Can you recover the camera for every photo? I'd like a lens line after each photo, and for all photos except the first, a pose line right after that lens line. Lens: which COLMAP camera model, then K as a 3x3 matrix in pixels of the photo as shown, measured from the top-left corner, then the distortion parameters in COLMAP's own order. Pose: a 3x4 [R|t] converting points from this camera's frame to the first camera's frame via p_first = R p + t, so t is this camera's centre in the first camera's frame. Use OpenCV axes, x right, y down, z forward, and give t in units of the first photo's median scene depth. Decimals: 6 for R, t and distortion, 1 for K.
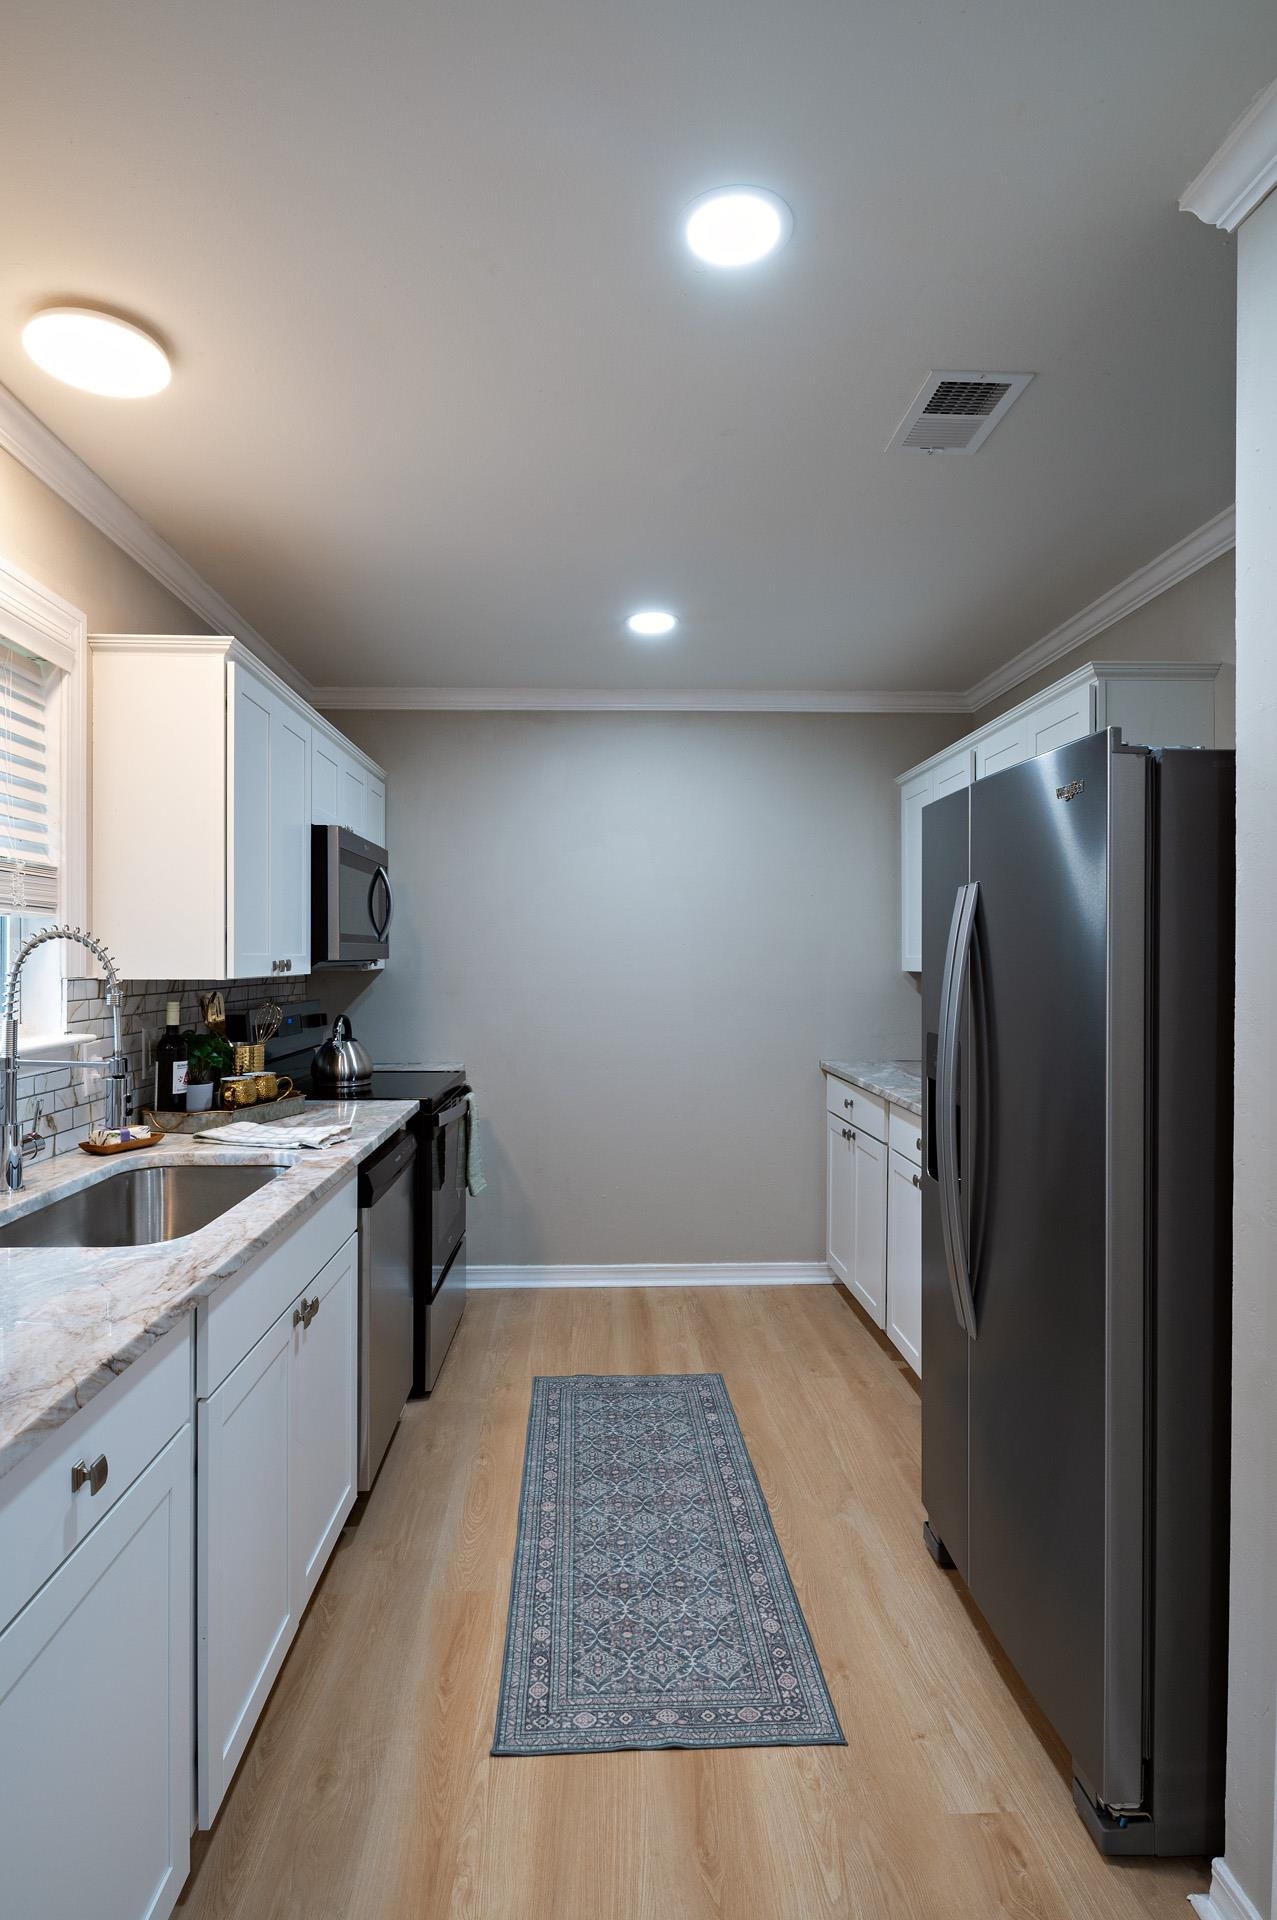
lens RADIAL K [[1017.9, 0, 641.4], [0, 1017.9, 956.5], [0, 0, 1]] dist [0.003495, 0.000459]
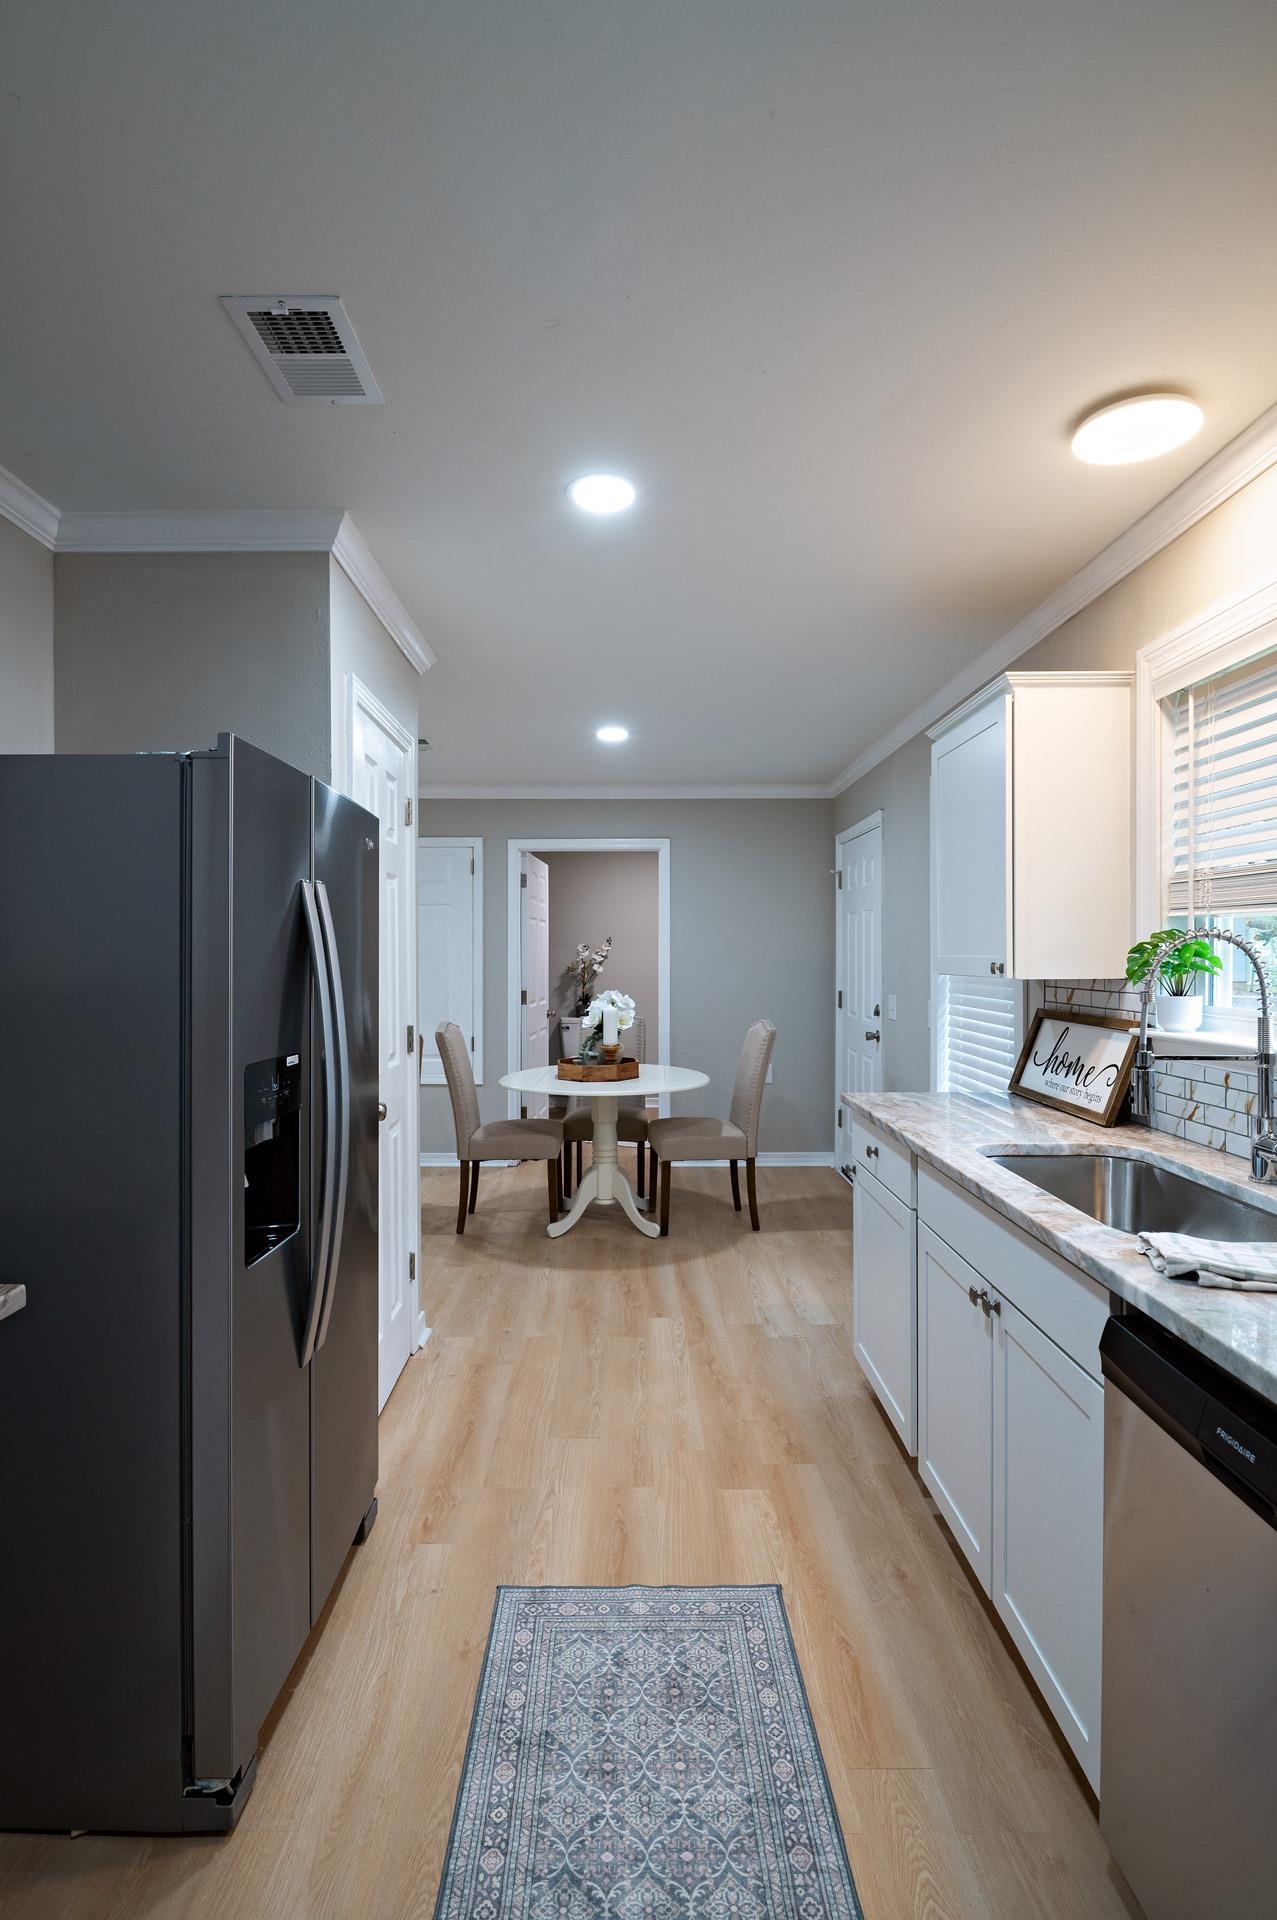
lens RADIAL K [[925.0, 0, 635.8], [0, 925.0, 963.8], [0, 0, 1]] dist [0.002333, -0.000499]
pose [[-0.999049, 0.000682, 0.043594, -0.013288], [0.001089, 0.999956, 0.009315, -0.001756], [-0.043586, 0.009354, -0.999006, 1.558032]]
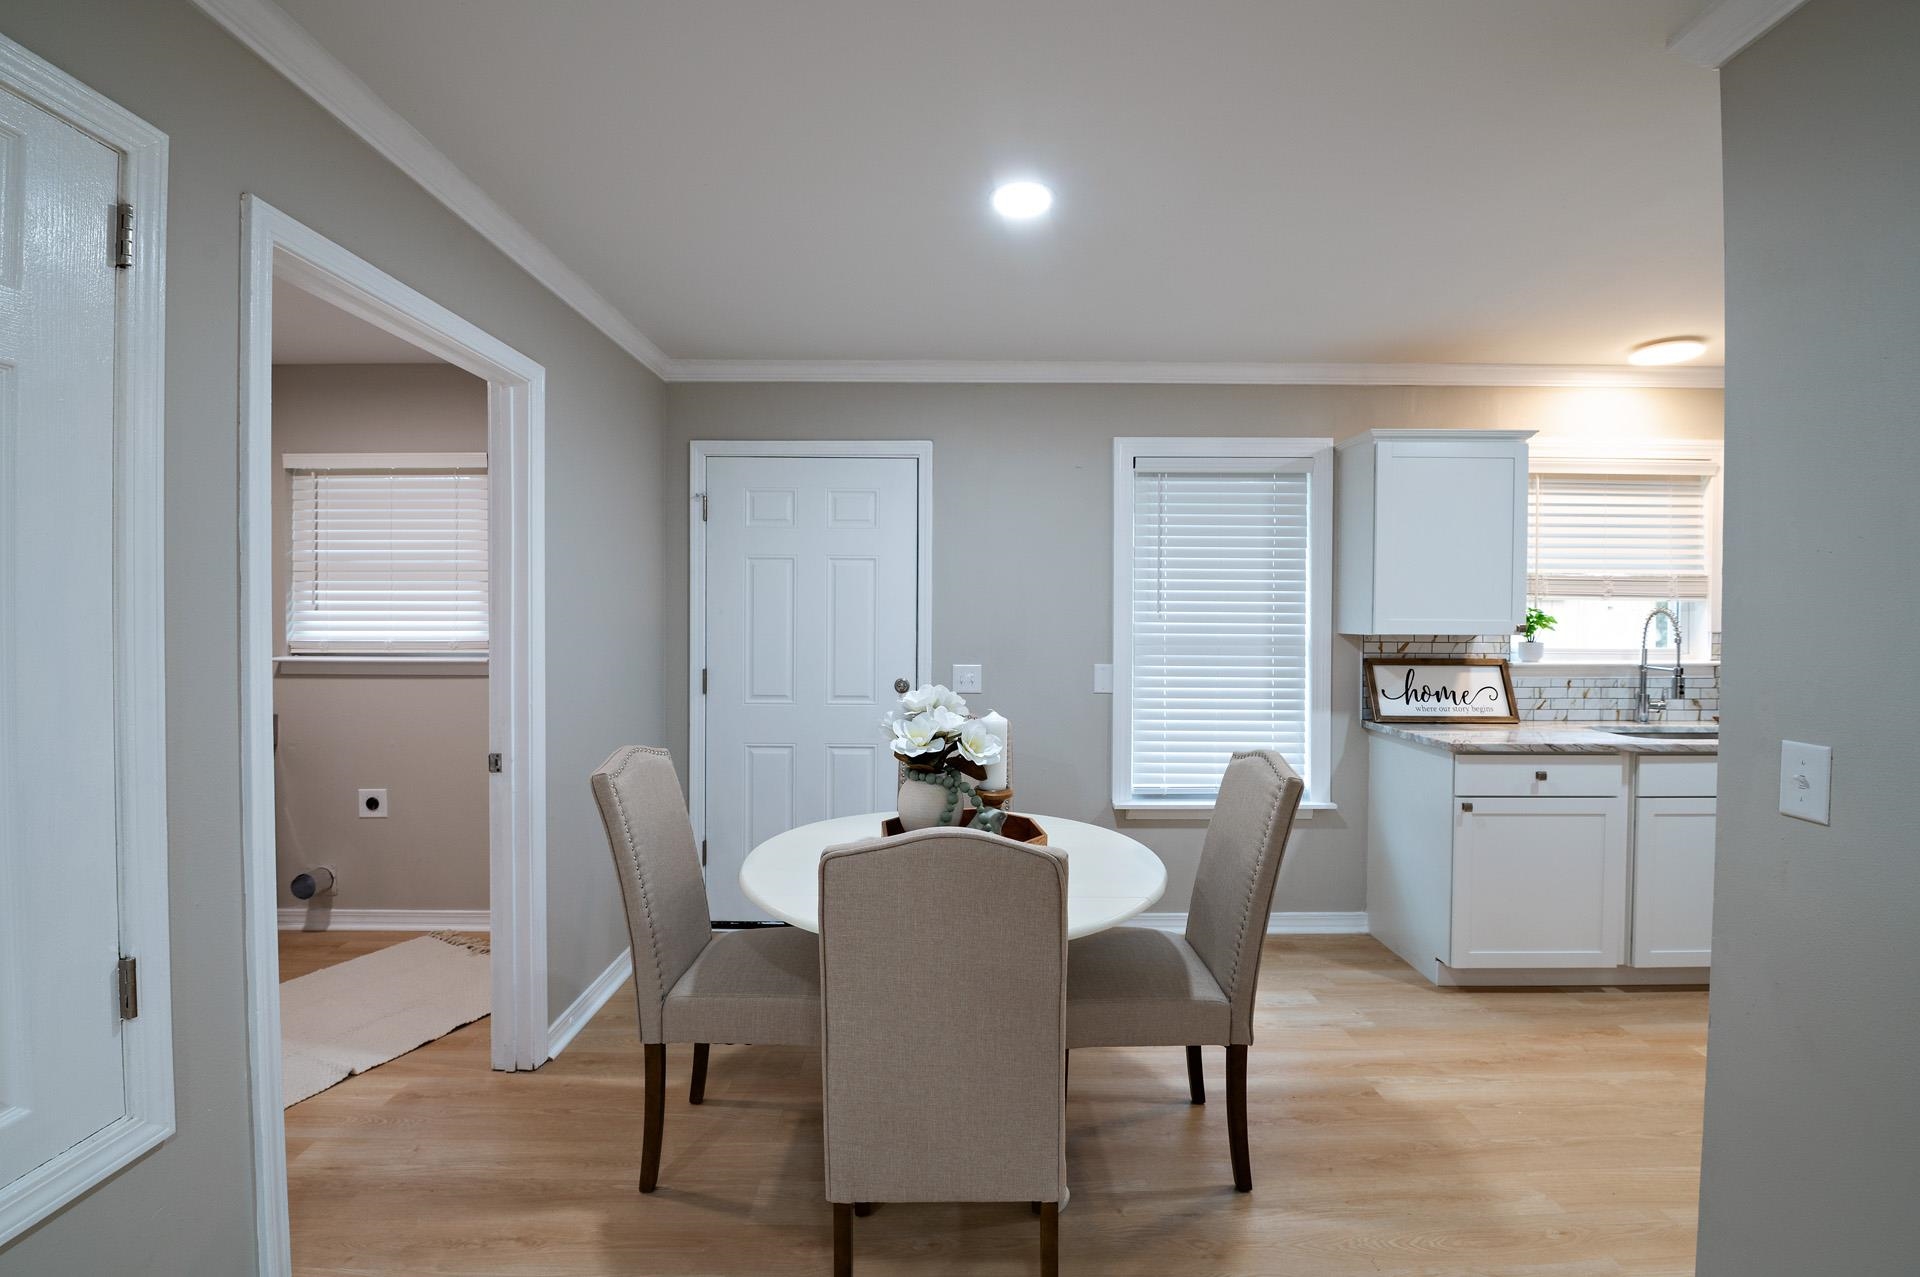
lens RADIAL K [[829.8, 0, 955.6], [0, 829.8, 625.9], [0, 0, 1]] dist [-0.010949, -0.003435]
pose [[-0.047656, 0.010745, -0.998806, 1.022635], [-0.003465, 0.999934, 0.010923, -0.002397], [0.998858, 0.003981, -0.047616, -0.359650]]
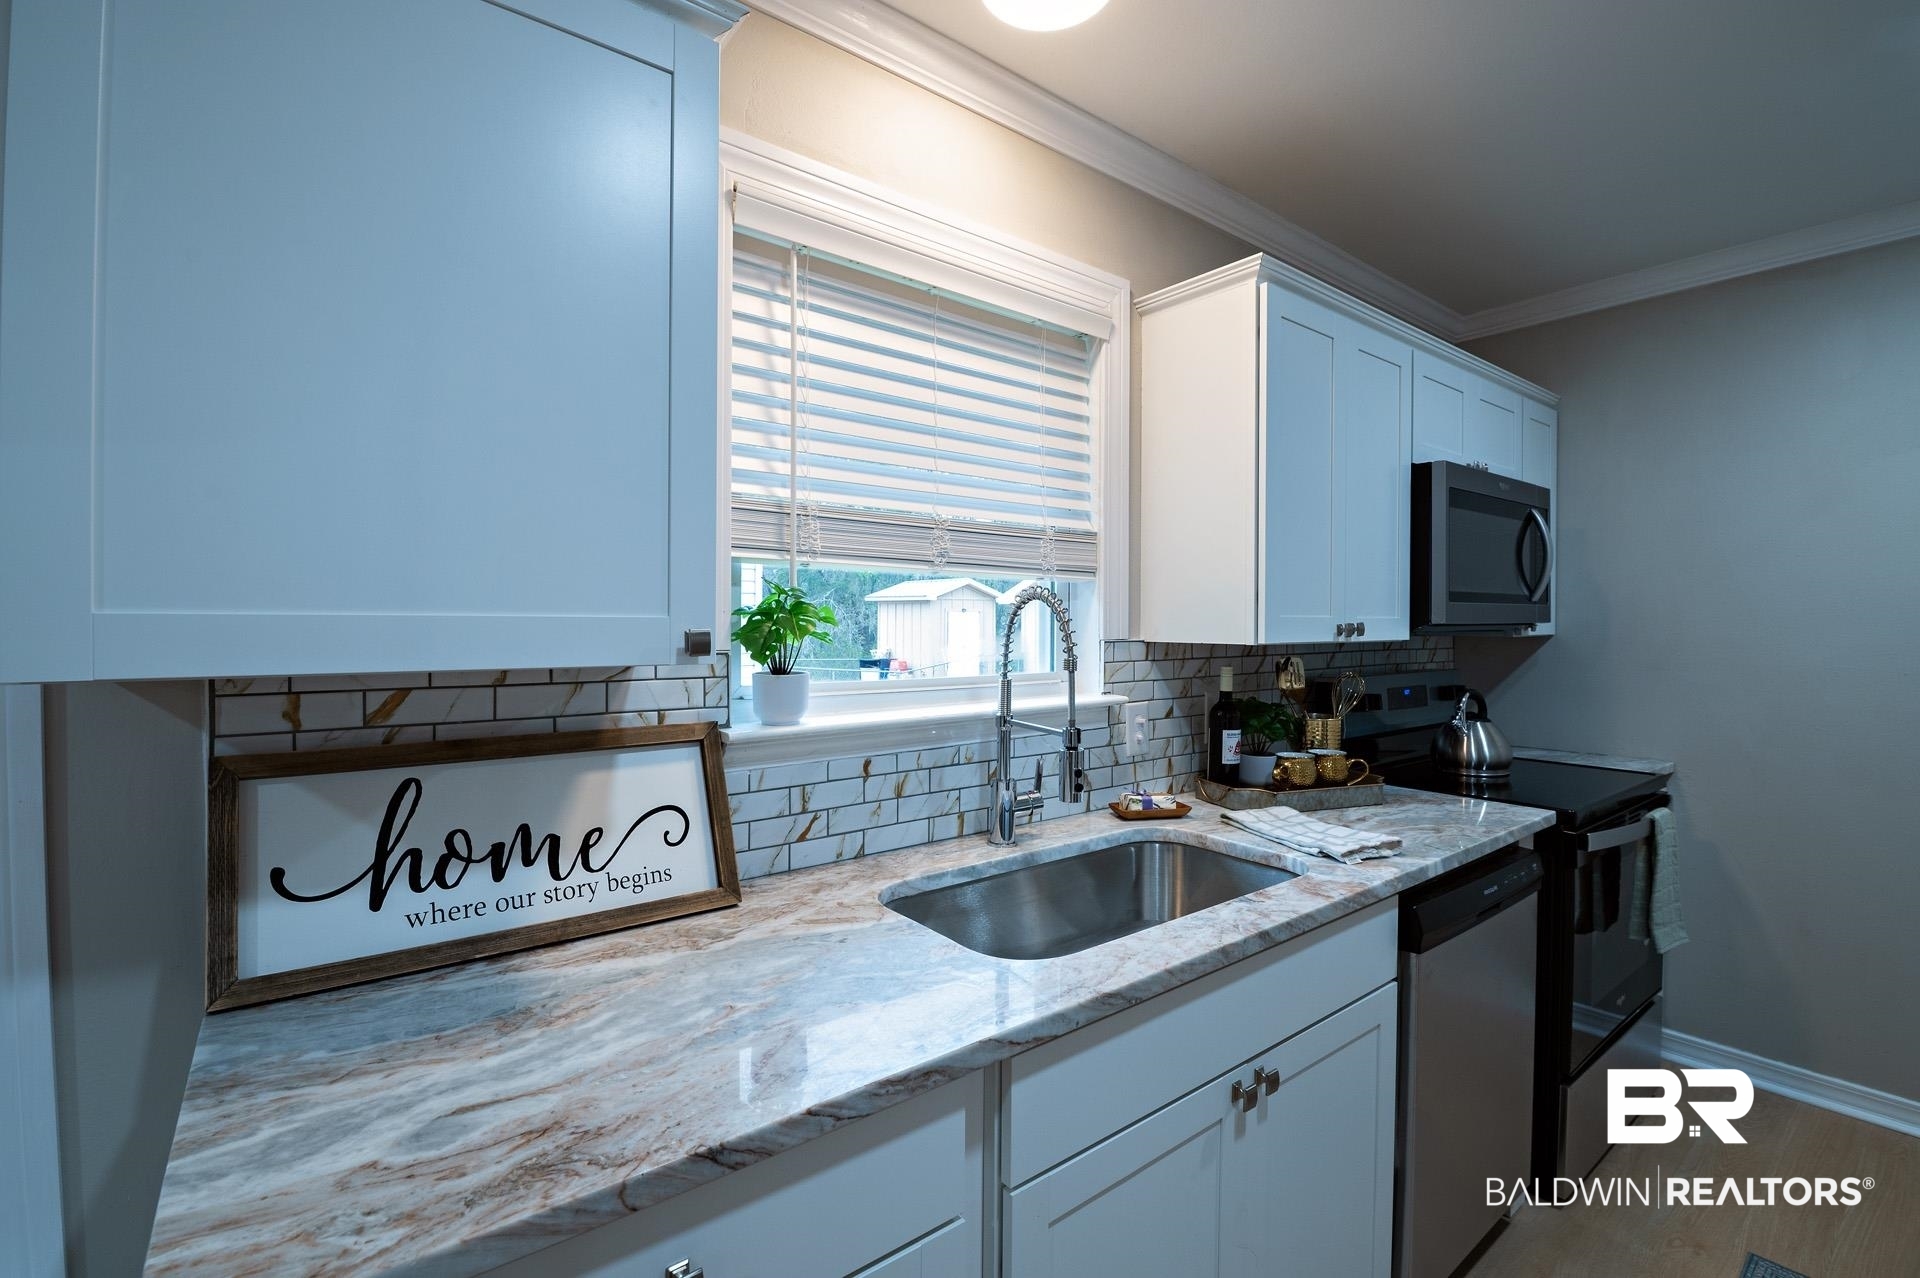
lens RADIAL K [[829.8, 0, 949.9], [0, 829.8, 635.9], [0, 0, 1]] dist [-0.010949, -0.003435]
pose [[0.567789, 0.012971, -0.823072, 0.033440], [-0.000279, 0.999879, 0.015565, 0.003963], [0.823174, -0.008608, 0.567724, 0.374857]]
